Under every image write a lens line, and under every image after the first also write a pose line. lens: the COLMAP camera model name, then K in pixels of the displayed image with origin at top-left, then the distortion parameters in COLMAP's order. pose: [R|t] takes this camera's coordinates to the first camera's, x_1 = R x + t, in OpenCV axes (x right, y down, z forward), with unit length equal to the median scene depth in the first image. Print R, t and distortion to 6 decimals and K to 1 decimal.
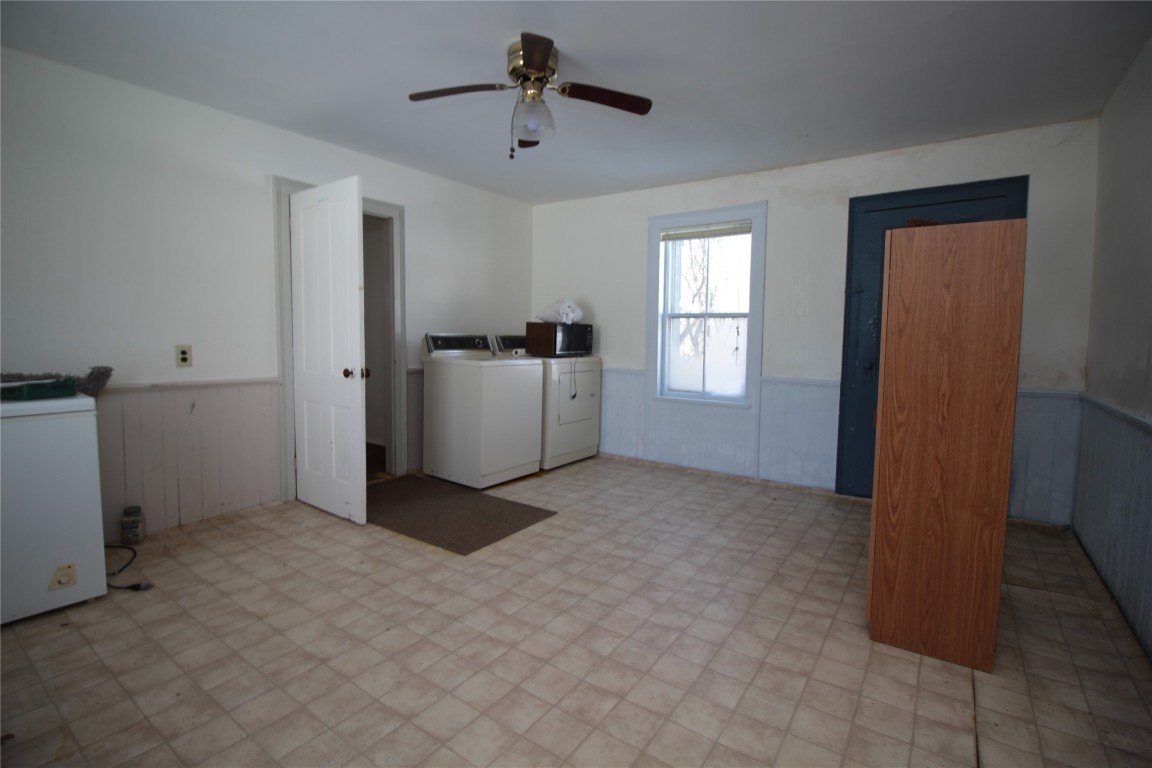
lens RADIAL K [[530.6, 0, 581.6], [0, 530.6, 383.1], [0, 0, 1]] dist [-0.006720, -0.005275]
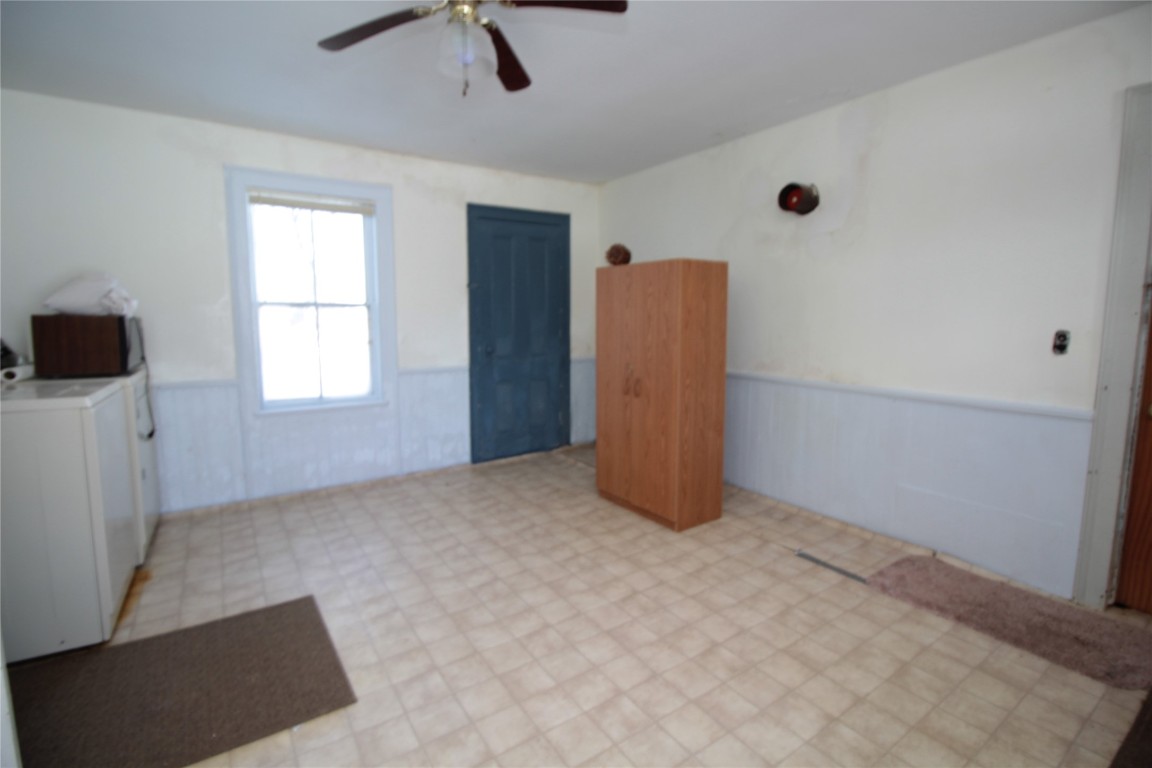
lens RADIAL K [[530.6, 0, 581.1], [0, 530.6, 376.7], [0, 0, 1]] dist [-0.006720, -0.005275]
pose [[0.354434, -0.120704, 0.927258, -0.657108], [0.094239, 0.991196, 0.093006, -0.085982], [-0.930320, 0.054419, 0.362689, 0.510375]]
